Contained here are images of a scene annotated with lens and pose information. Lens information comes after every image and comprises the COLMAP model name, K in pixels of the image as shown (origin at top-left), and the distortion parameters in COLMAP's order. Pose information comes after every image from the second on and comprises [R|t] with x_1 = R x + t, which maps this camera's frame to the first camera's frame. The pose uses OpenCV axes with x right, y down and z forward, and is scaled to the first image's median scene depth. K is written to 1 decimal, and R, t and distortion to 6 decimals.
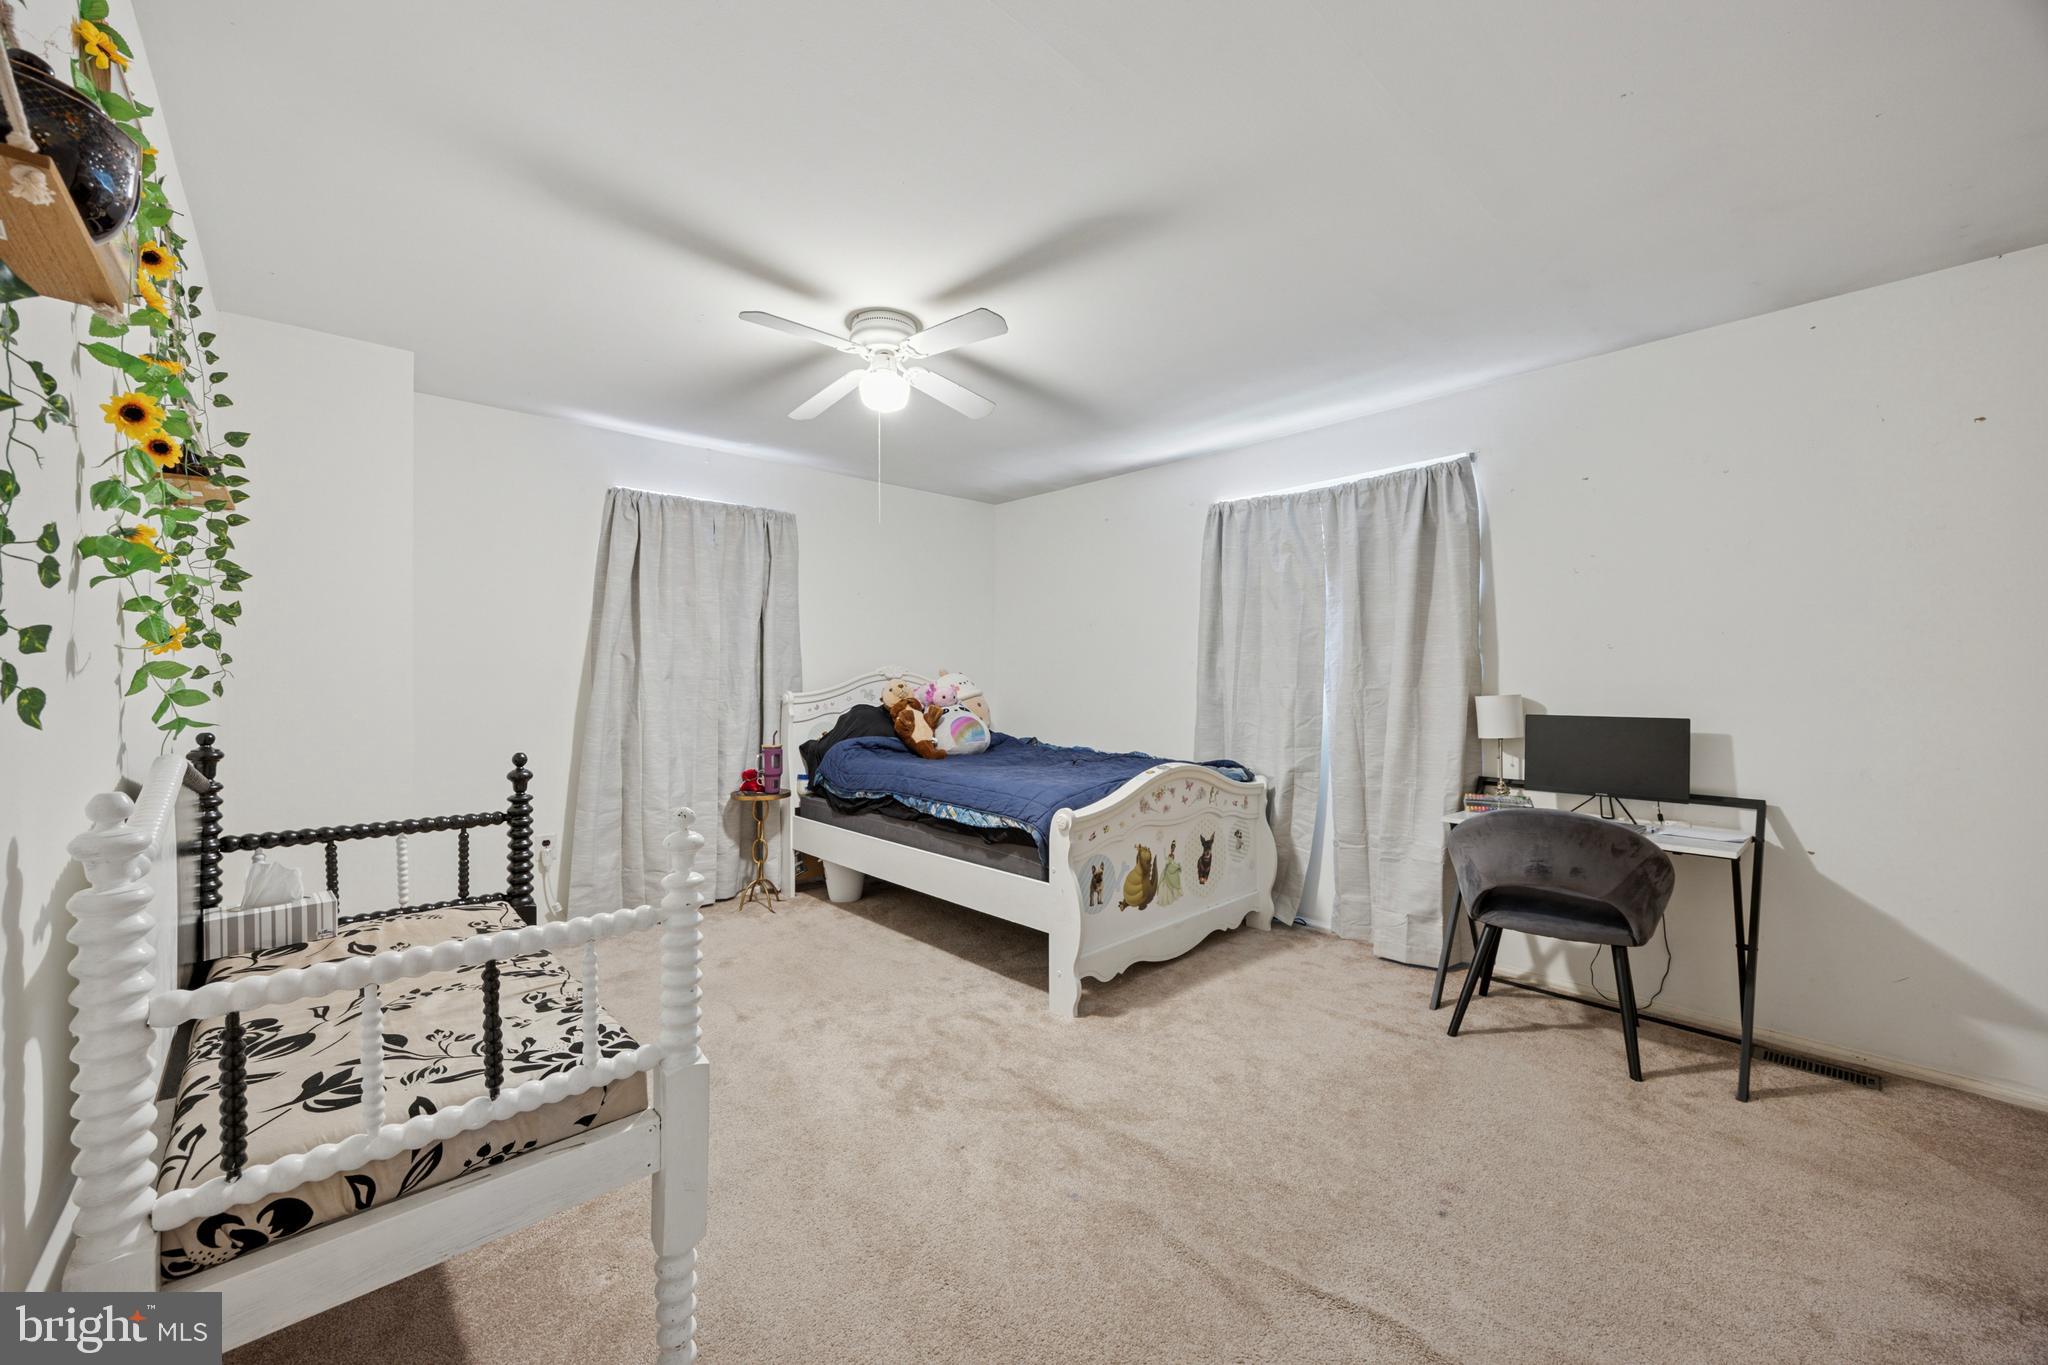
lens RADIAL K [[771.3, 0, 1024.0], [0, 771.3, 682.5], [0, 0, 1]] dist [-0.000599, 0.000081]
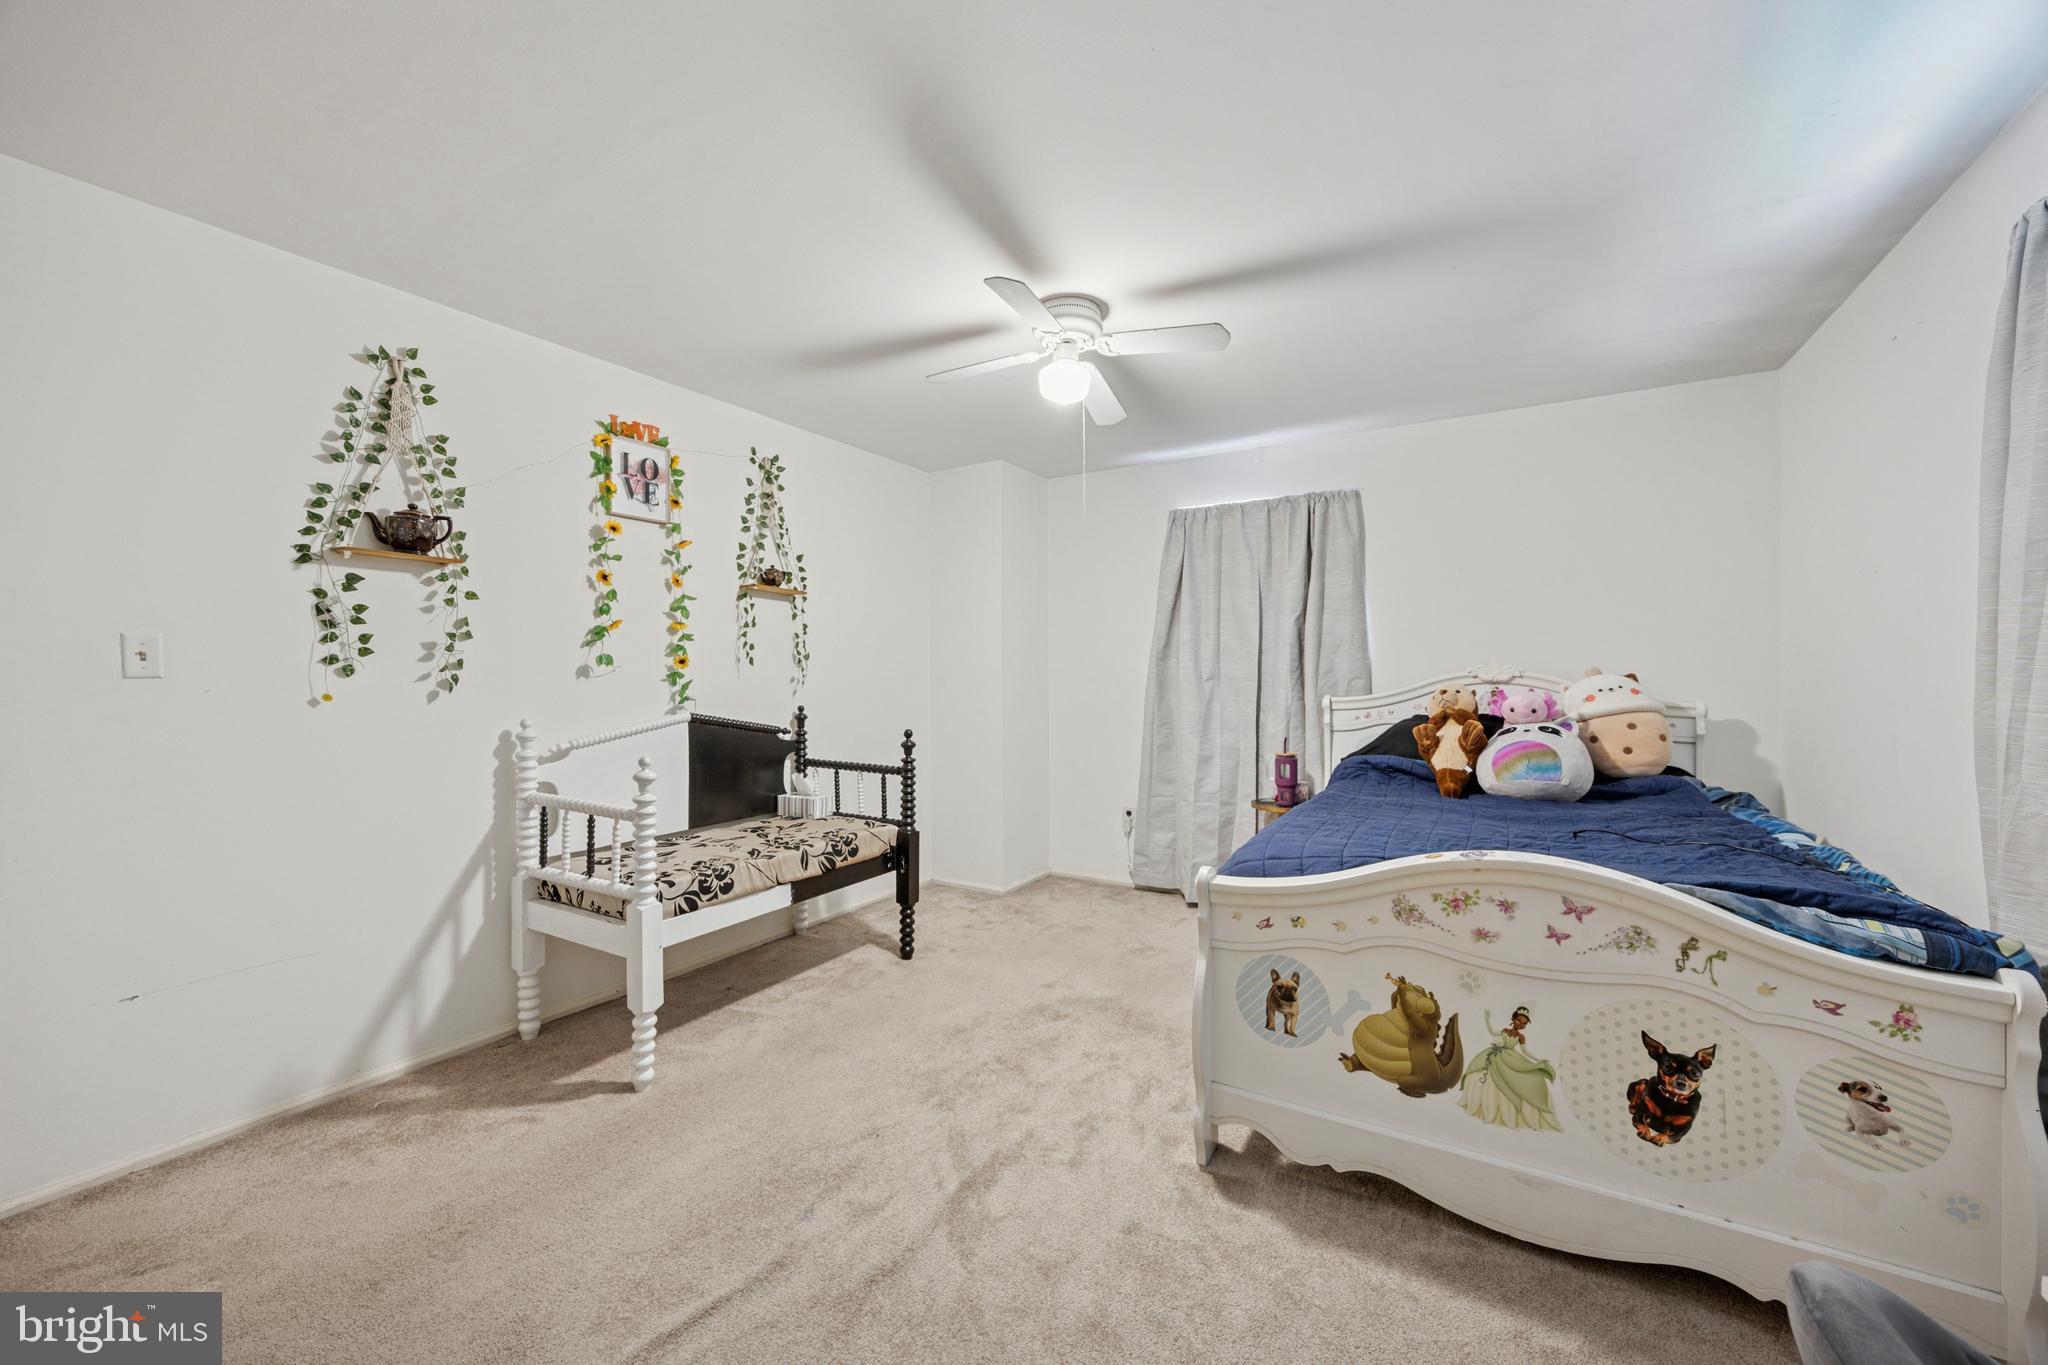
lens RADIAL K [[795.4, 0, 1024.0], [0, 795.4, 682.5], [0, 0, 1]] dist [0.001881, 0.000045]
pose [[0.273413, 0.009428, -0.961850, 0.640219], [-0.008489, 0.999937, 0.007388, -0.009017], [0.961859, 0.006145, 0.273476, 0.574929]]
